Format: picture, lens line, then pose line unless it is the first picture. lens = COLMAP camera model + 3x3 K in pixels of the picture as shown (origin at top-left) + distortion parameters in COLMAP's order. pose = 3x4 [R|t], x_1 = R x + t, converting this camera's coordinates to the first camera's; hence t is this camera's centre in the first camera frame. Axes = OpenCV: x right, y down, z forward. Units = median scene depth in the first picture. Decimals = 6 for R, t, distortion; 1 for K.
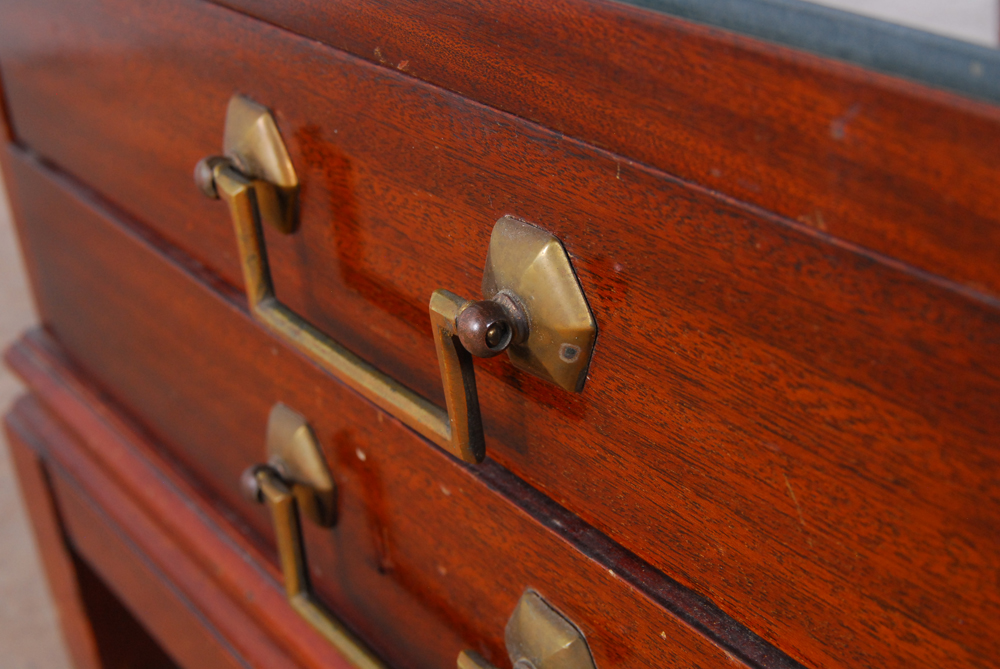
lens RADIAL K [[1925.4, 0, 500.0], [0, 1925.4, 334.5], [0, 0, 1]] dist [-0.038475, 0.263383]
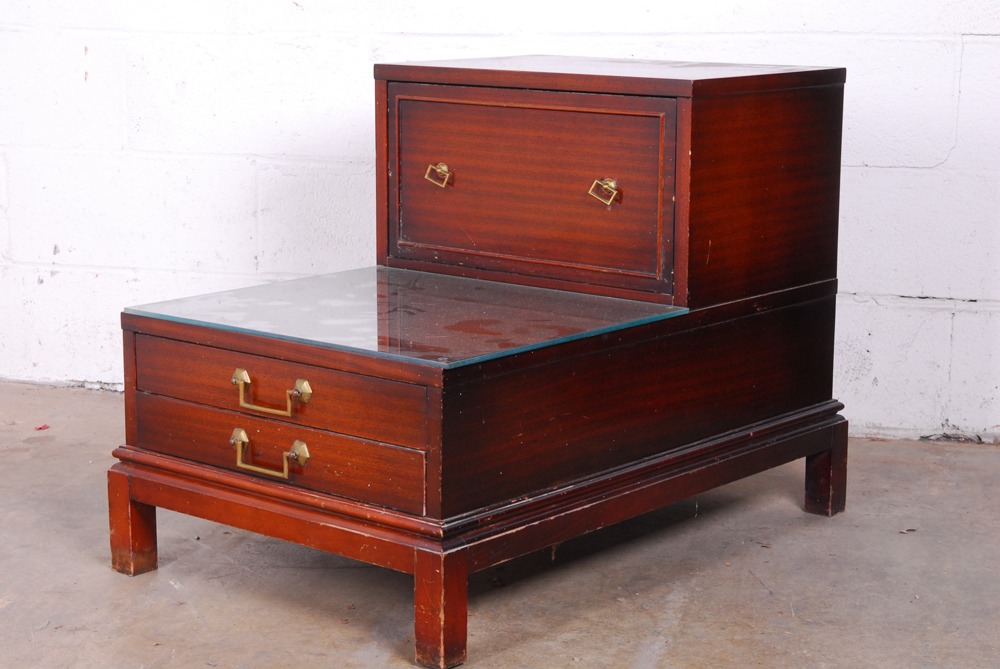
lens RADIAL K [[1925.4, 0, 500.0], [0, 1925.4, 334.5], [0, 0, 1]] dist [-0.038475, 0.263383]
pose [[0.956372, 0.052146, 0.287460, -1.441394], [0.021138, 0.969012, -0.246107, 1.666459], [-0.291386, 0.241446, 0.925634, -6.296520]]
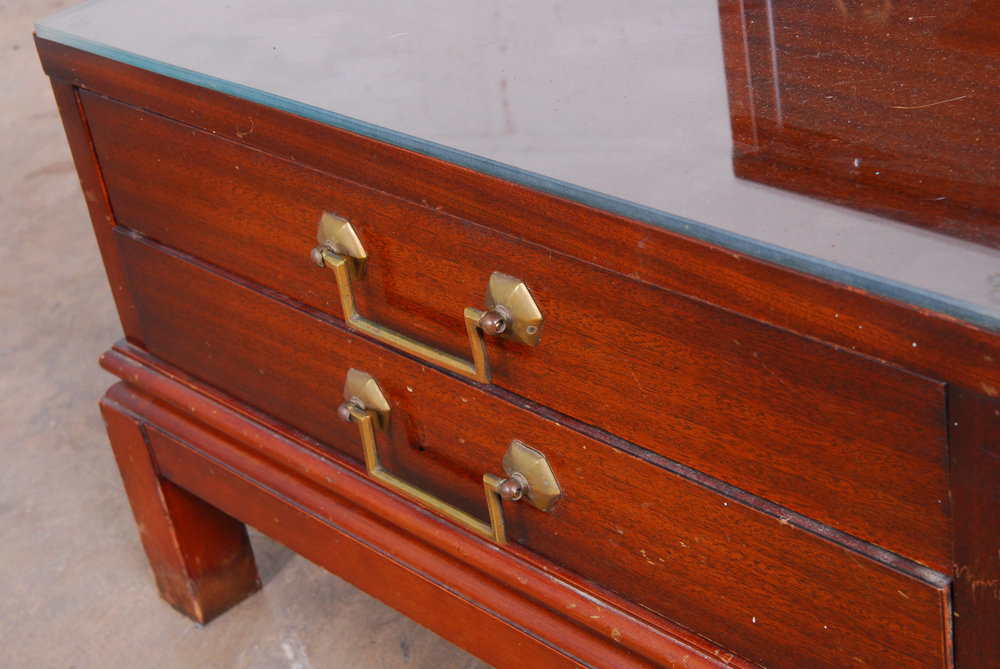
lens RADIAL K [[2048.7, 0, 500.0], [0, 2048.7, 382.0], [0, 0, 1]] dist [0.030053, -0.146635]
pose [[0.987508, -0.115144, 0.107565, -0.285752], [0.108897, 0.992101, 0.062266, -0.089696], [-0.113885, -0.049775, 0.992246, -1.500242]]
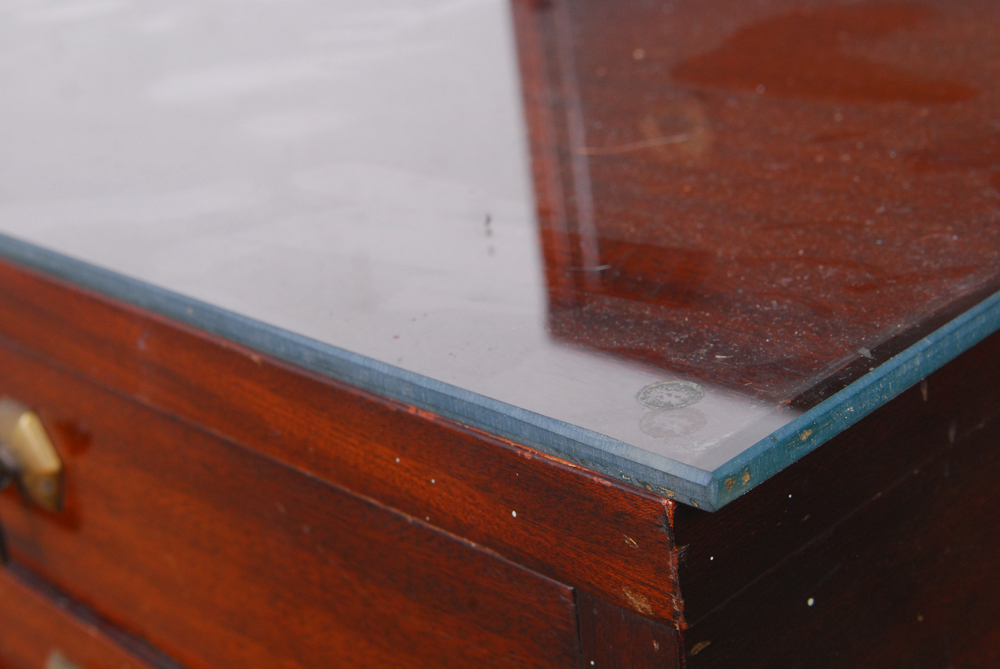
lens RADIAL K [[1872.4, 0, 500.0], [0, 1872.4, 334.5], [0, 0, 1]] dist [-0.036430, -1.332626]
pose [[0.986492, -0.076124, 0.145045, 0.194307], [0.085265, 0.994676, -0.057871, 0.006212], [-0.139867, 0.069457, 0.987731, -0.529316]]
